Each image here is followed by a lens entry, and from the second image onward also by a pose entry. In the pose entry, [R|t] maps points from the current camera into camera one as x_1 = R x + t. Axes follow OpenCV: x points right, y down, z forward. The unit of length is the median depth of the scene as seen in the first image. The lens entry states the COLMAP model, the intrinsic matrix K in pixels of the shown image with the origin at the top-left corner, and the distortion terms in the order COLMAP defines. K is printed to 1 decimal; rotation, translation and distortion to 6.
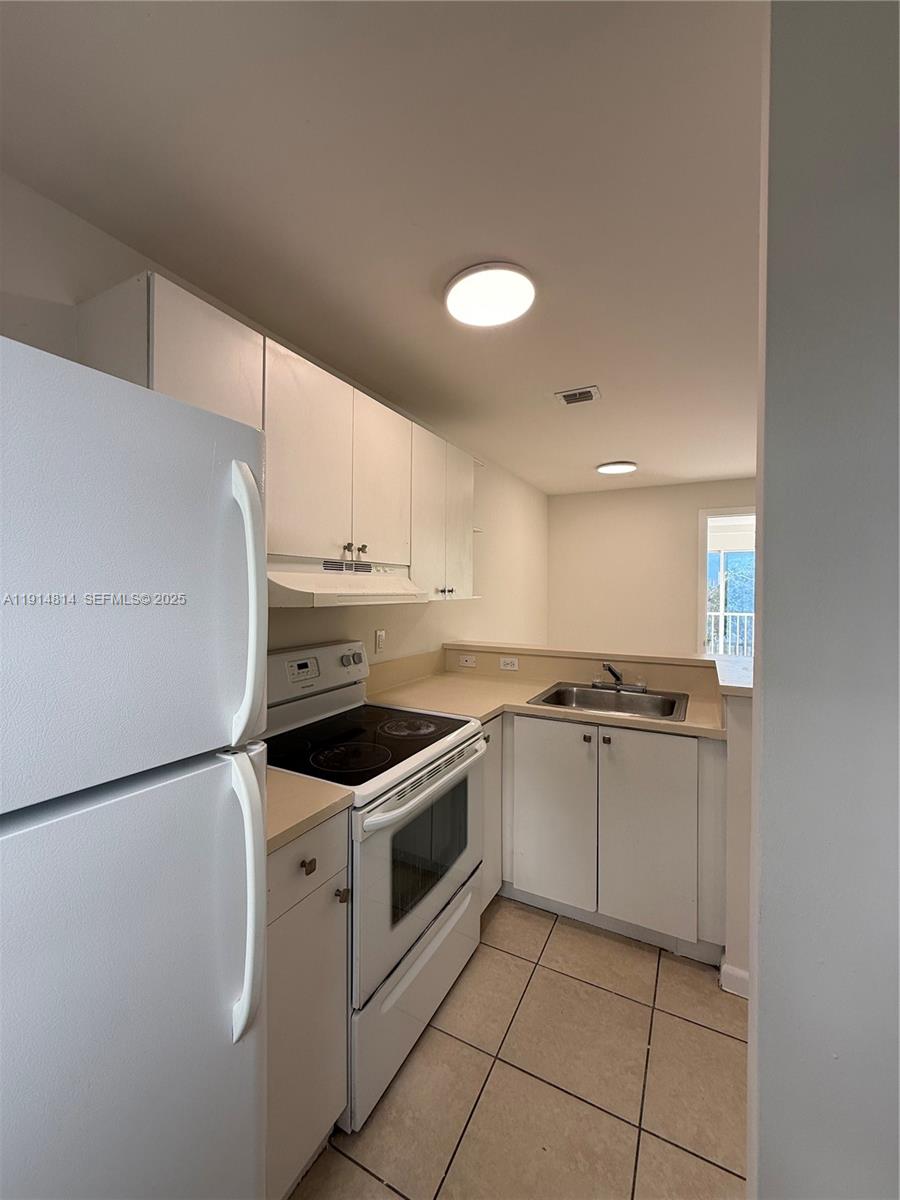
lens RADIAL K [[477.4, 0, 452.2], [0, 477.4, 597.7], [0, 0, 1]] dist [-0.002030, 0.000397]
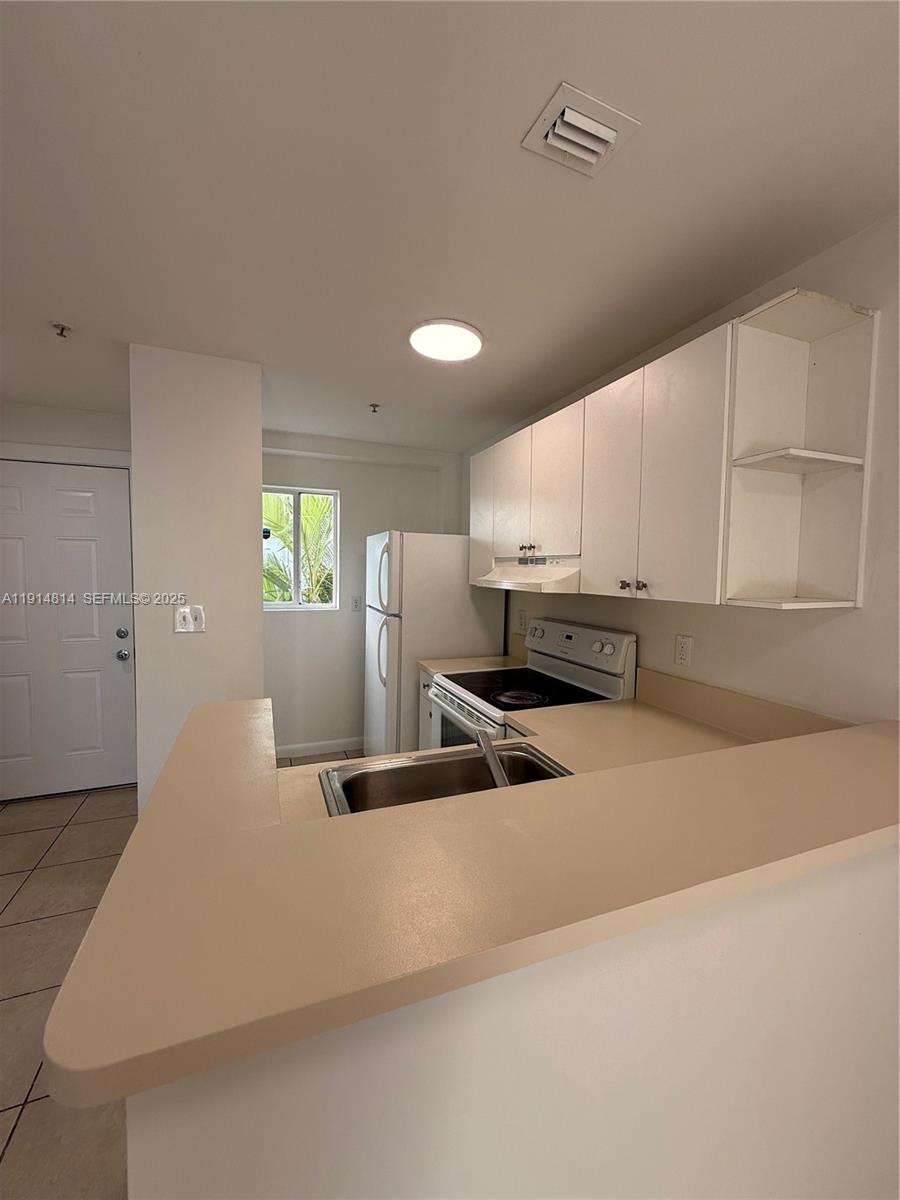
lens RADIAL K [[477.4, 0, 453.5], [0, 477.4, 595.6], [0, 0, 1]] dist [-0.002030, 0.000397]
pose [[-0.638459, 0.031435, -0.769014, 0.902024], [-0.031668, 0.997247, 0.067056, -0.049243], [0.769004, 0.067166, -0.635705, 1.600132]]
